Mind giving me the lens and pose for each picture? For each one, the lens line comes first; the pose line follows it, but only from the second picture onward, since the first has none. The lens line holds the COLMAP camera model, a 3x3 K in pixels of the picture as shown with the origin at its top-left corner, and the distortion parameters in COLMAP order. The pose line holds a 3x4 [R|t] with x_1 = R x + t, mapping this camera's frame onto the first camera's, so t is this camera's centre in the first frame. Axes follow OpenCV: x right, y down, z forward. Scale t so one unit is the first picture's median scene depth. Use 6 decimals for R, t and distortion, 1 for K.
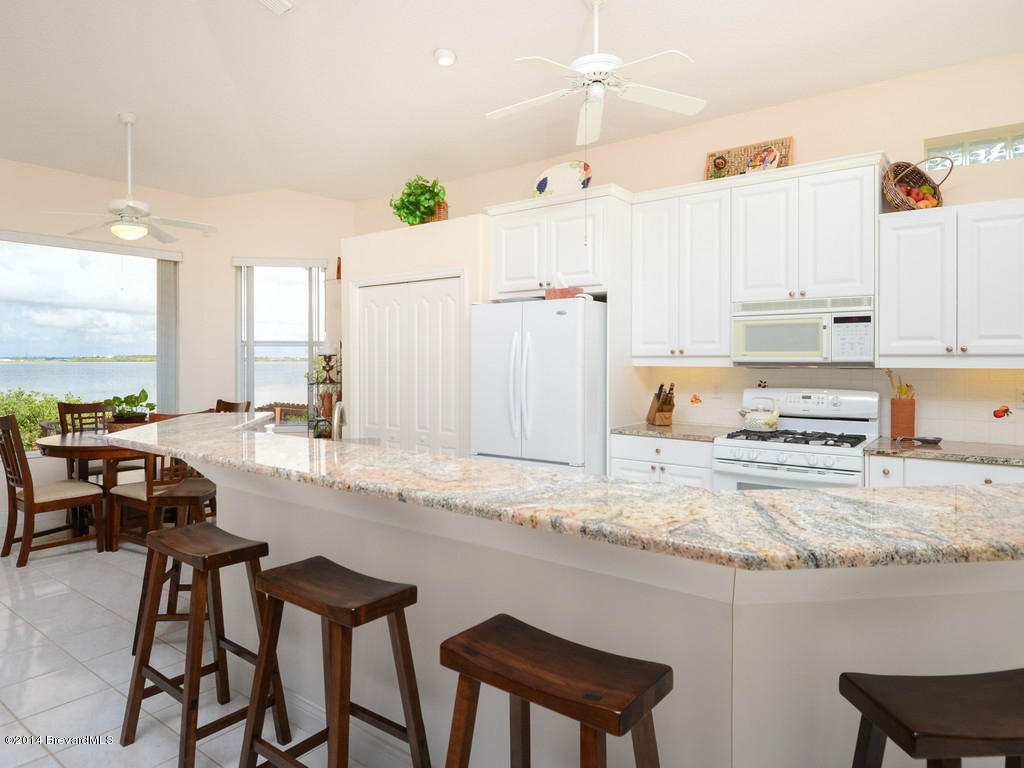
lens RADIAL K [[616.8, 0, 464.6], [0, 616.8, 363.8], [0, 0, 1]] dist [0.016670, -0.023760]
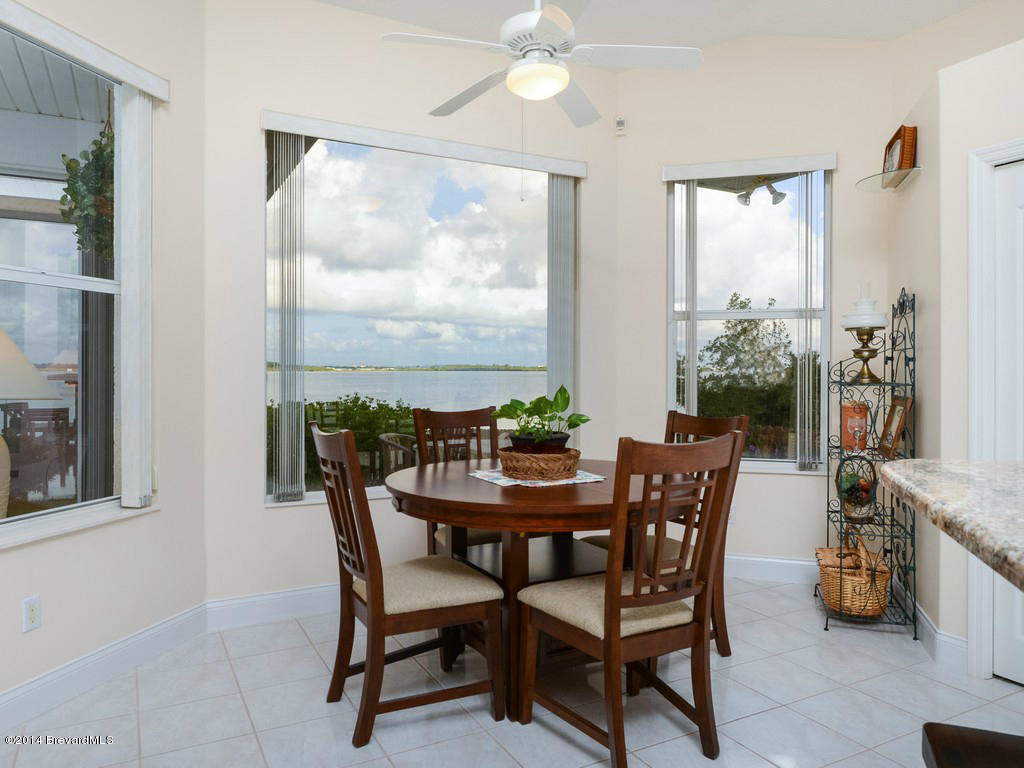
lens RADIAL K [[719.0, 0, 510.7], [0, 719.0, 378.9], [0, 0, 1]] dist [-0.009745, -0.001294]
pose [[0.916547, 0.007933, -0.399848, -0.351254], [-0.004548, 0.999945, 0.009413, 0.032346], [0.399901, -0.006809, 0.916533, 0.482072]]
